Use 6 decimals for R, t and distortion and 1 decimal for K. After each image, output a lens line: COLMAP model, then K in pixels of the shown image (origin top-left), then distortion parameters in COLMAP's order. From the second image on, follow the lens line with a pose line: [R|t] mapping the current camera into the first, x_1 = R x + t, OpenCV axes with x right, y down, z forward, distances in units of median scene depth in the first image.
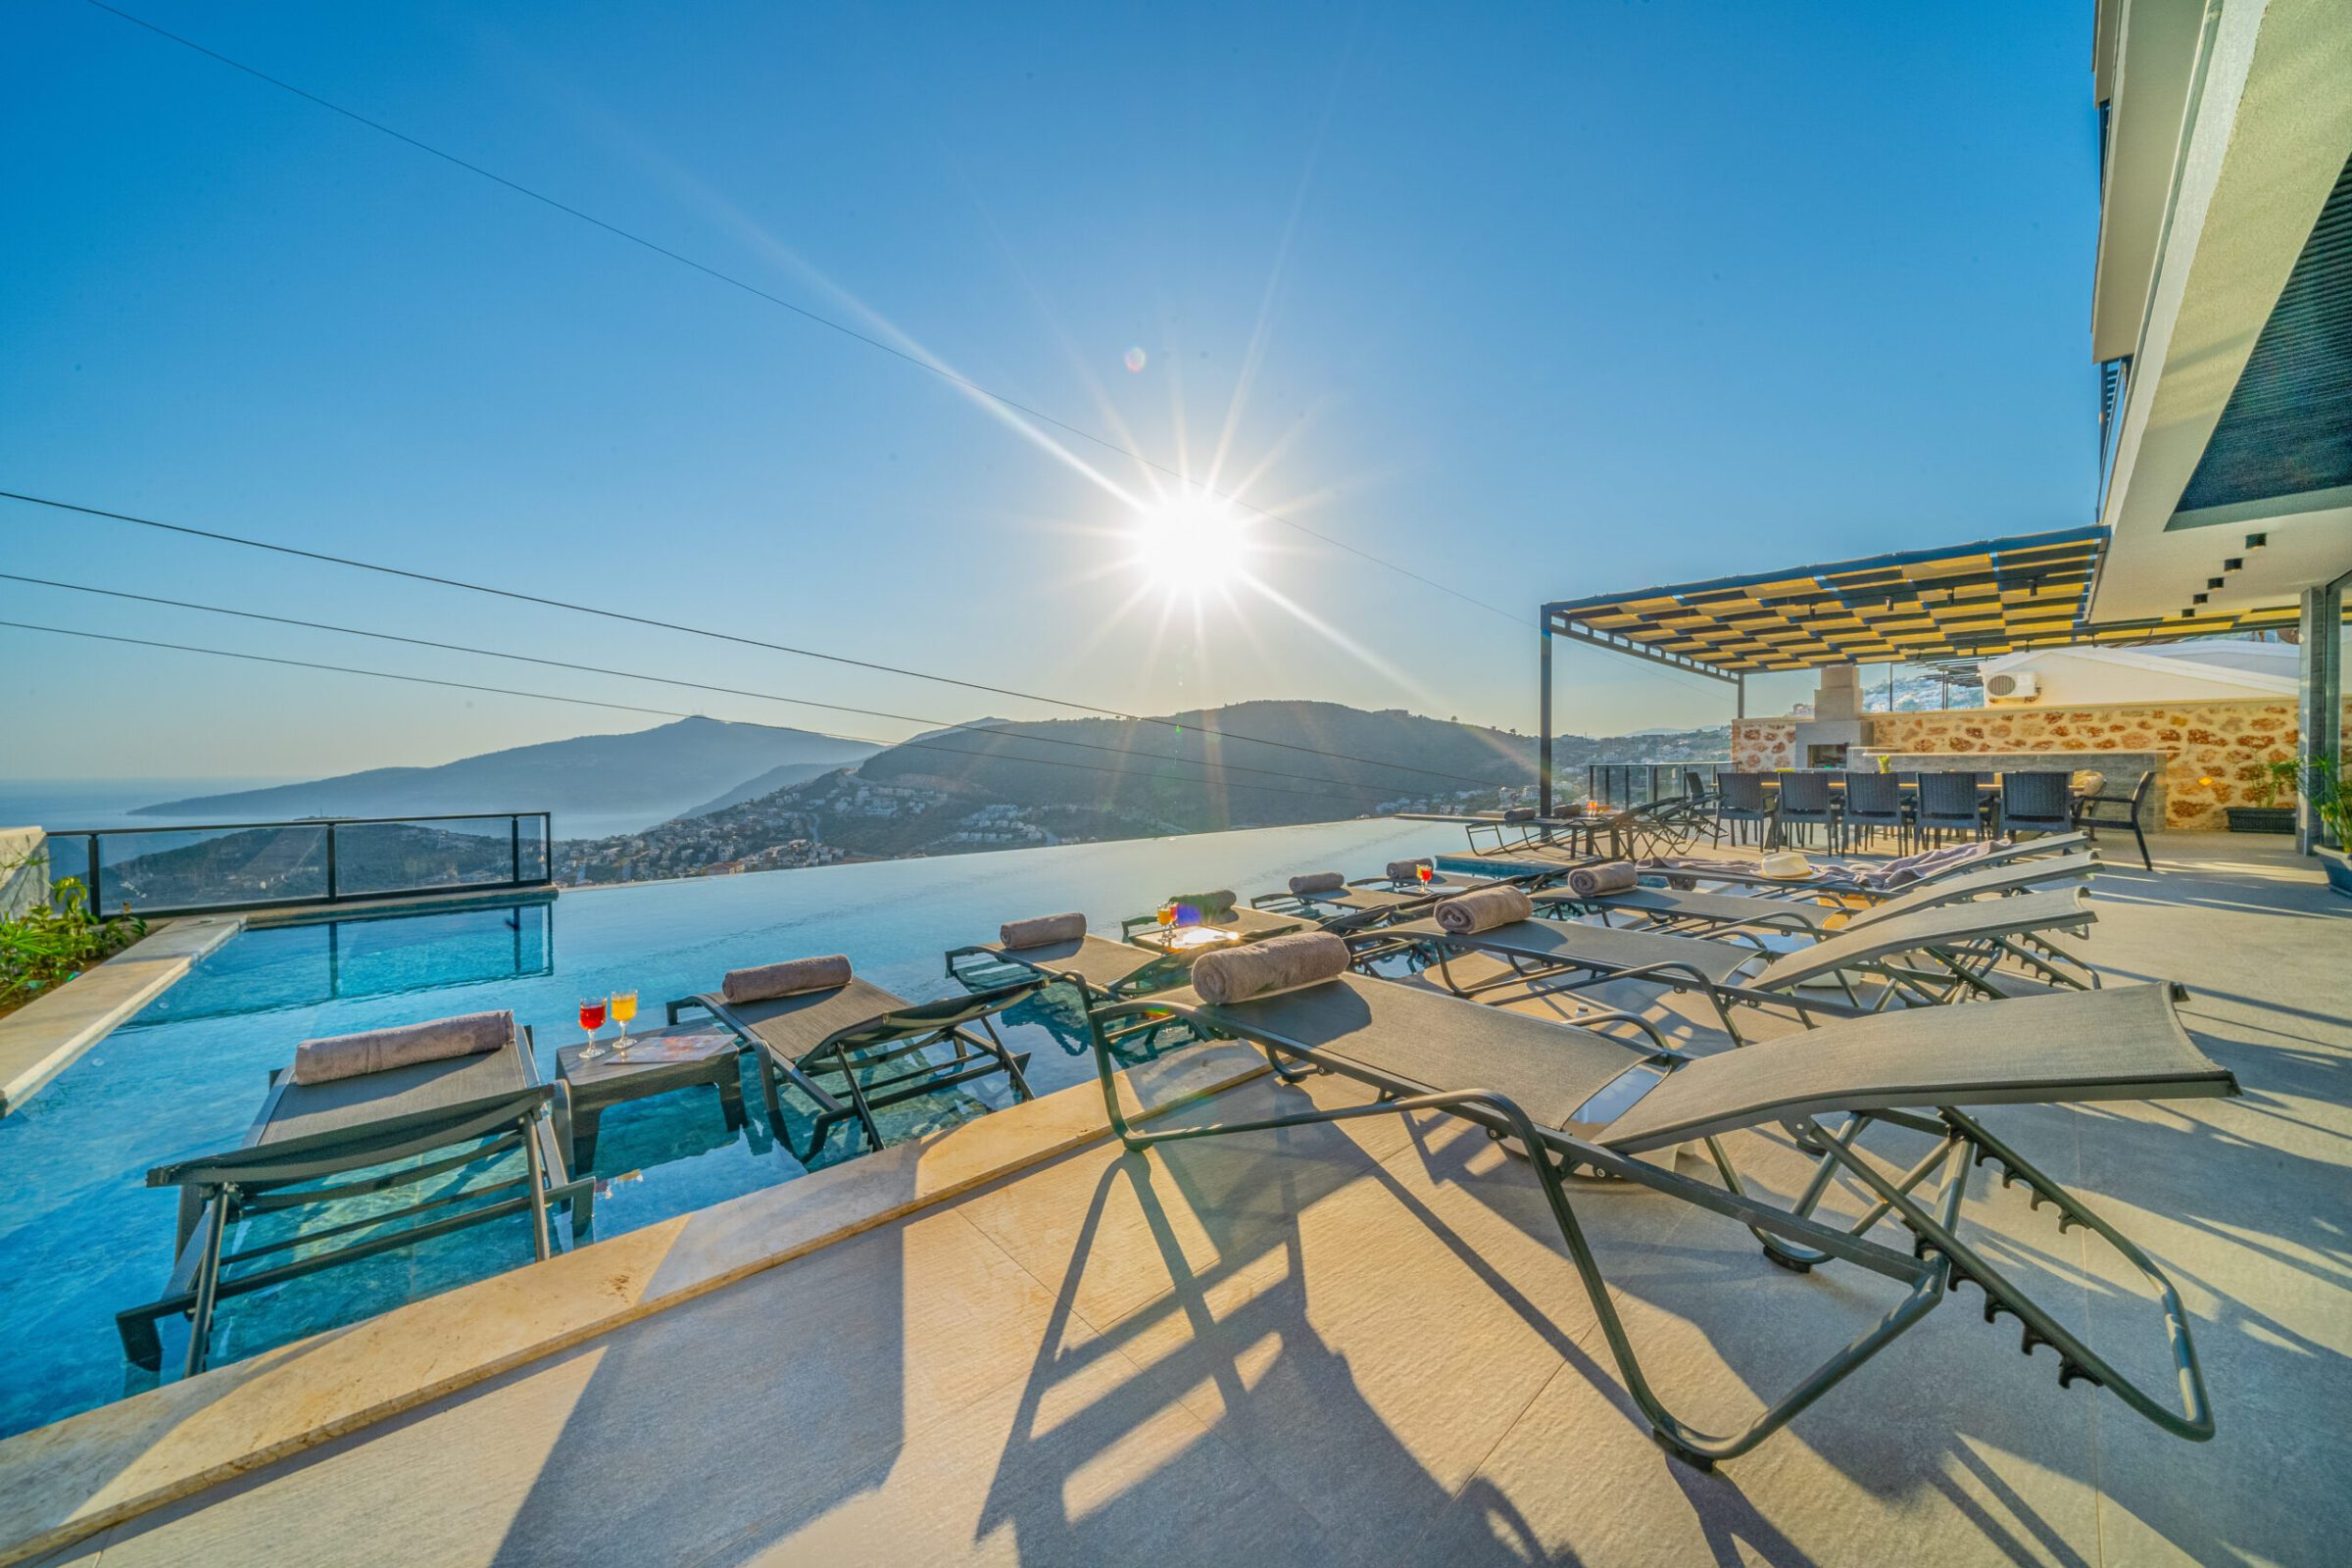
lens RADIAL K [[819.9, 0, 1178.7], [0, 819.9, 778.3], [0, 0, 1]] dist [-0.004902, 0.000931]
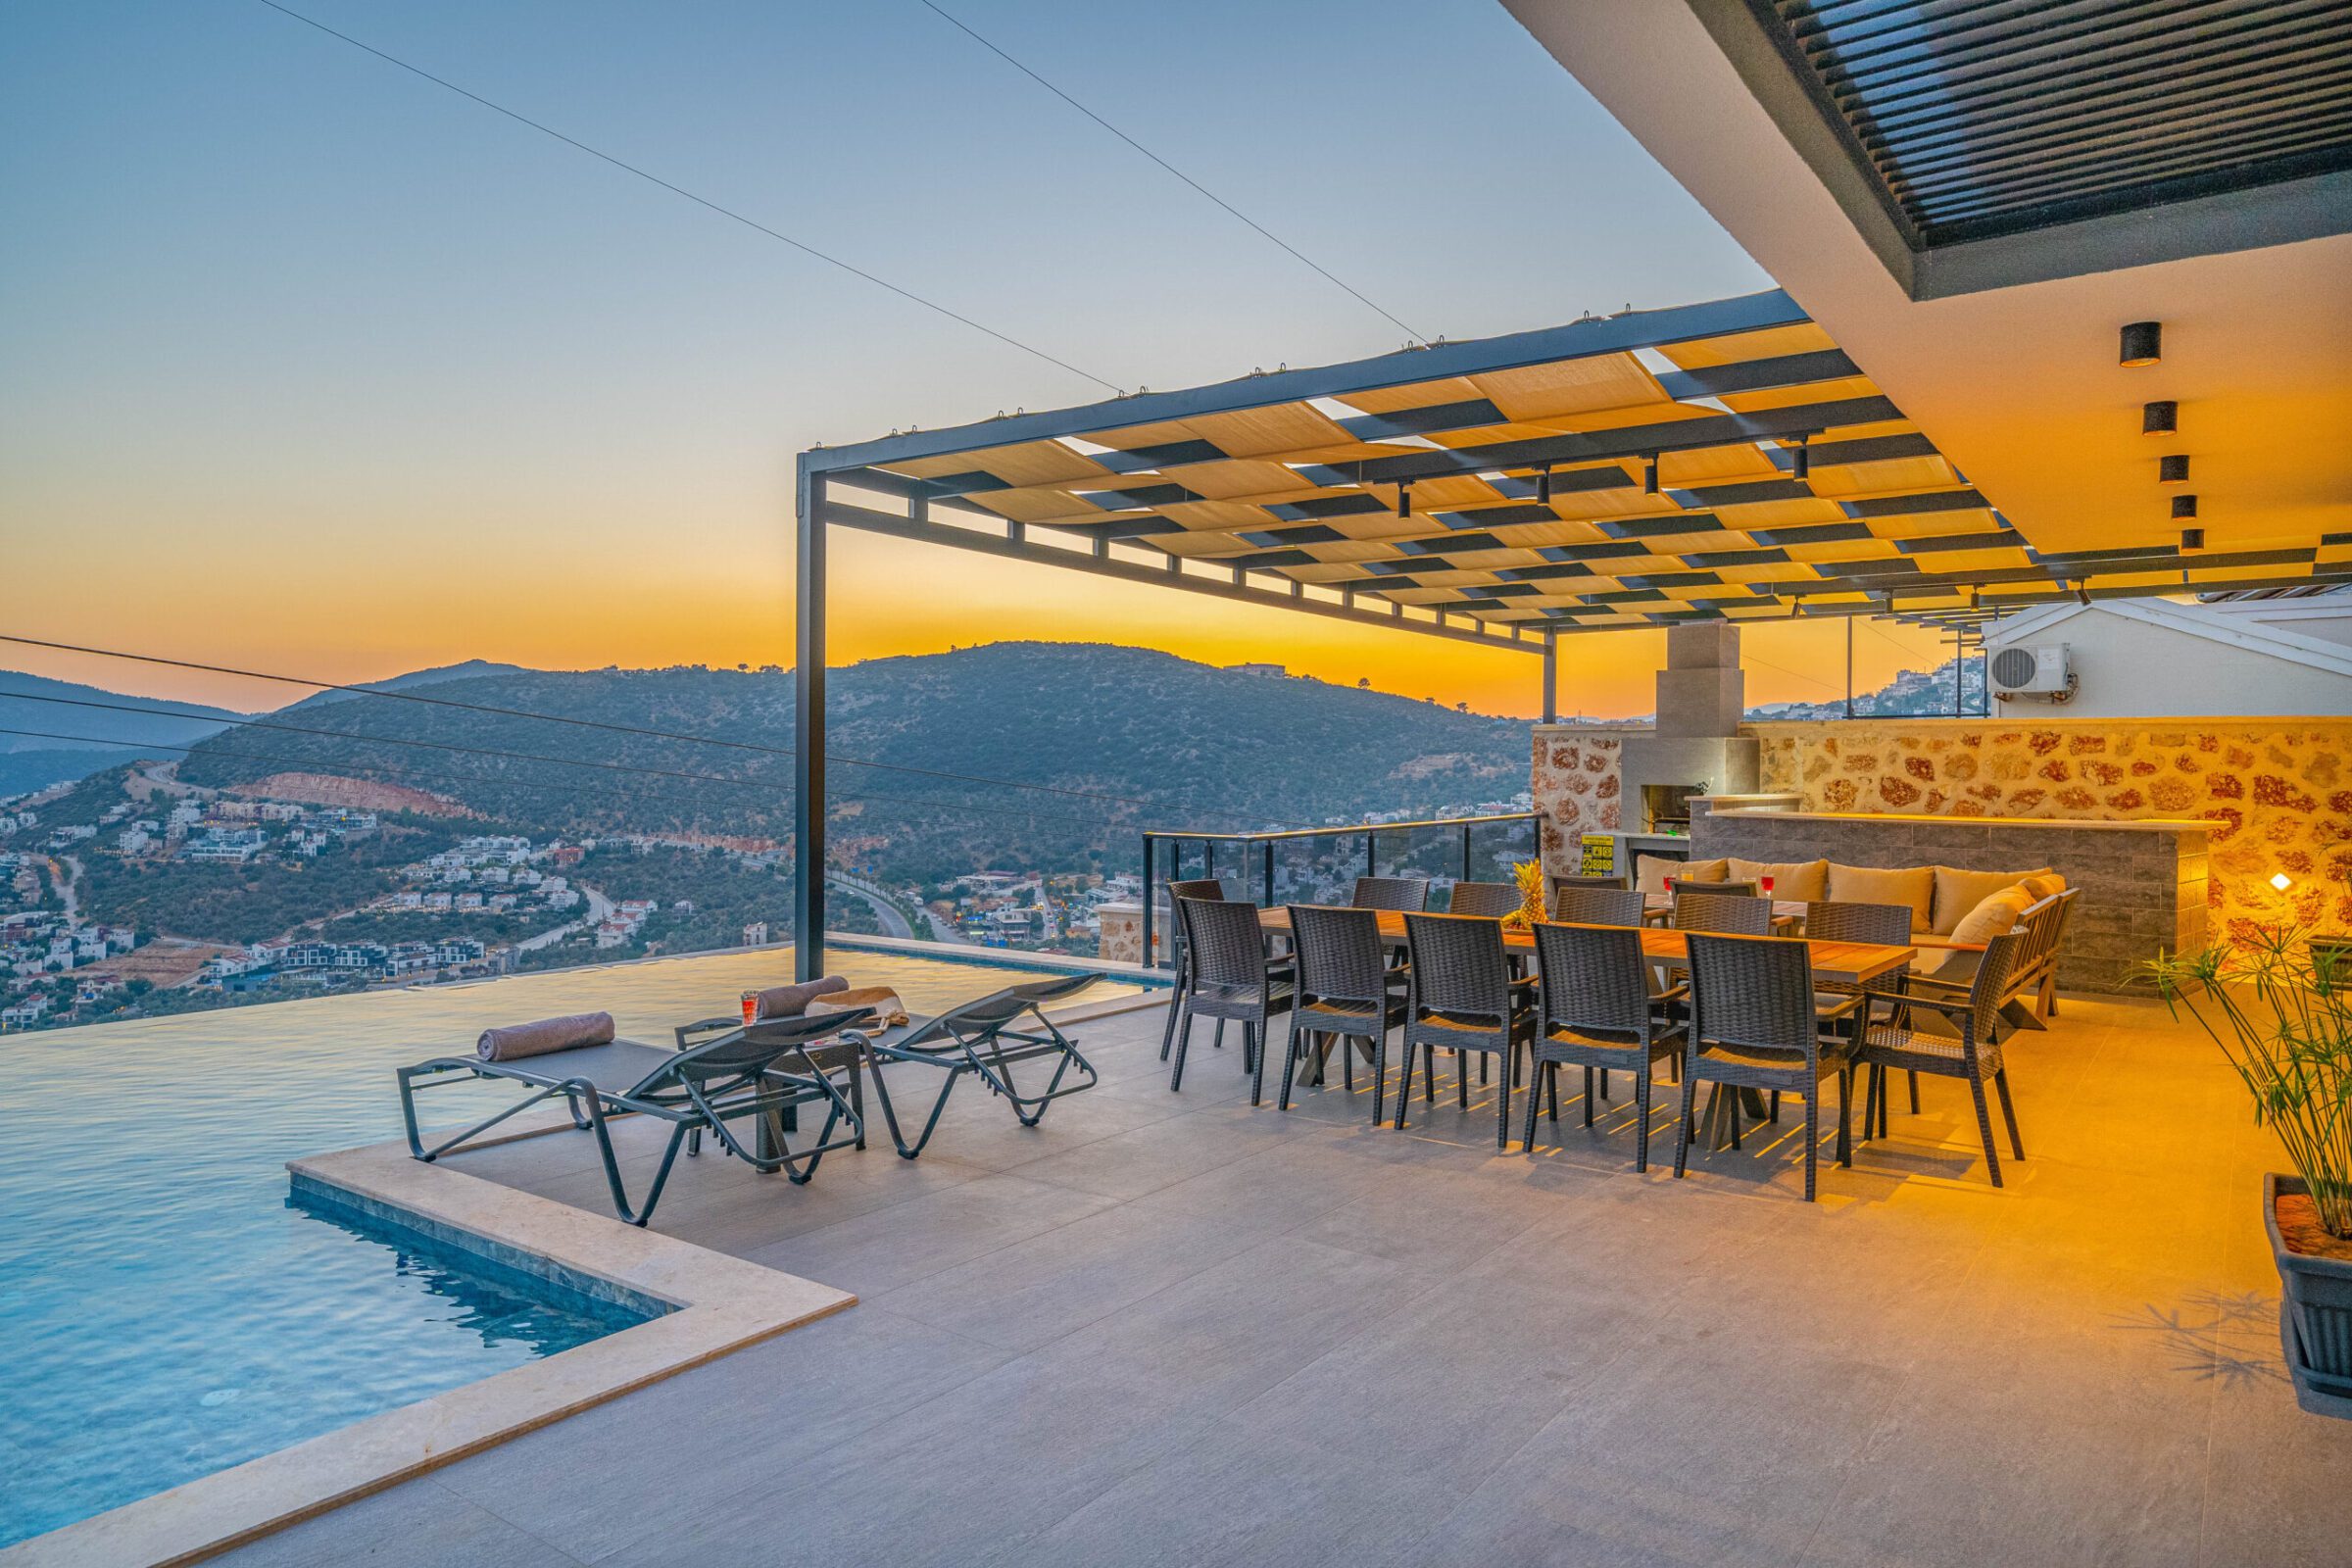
lens RADIAL K [[1515.1, 0, 1196.9], [0, 1515.1, 769.1], [0, 0, 1]] dist [0.006073, -0.002679]
pose [[0.978572, 0.008459, 0.205733, 0.349130], [-0.006277, 0.999917, -0.011260, -0.040880], [-0.205811, 0.009727, 0.978543, 0.191278]]
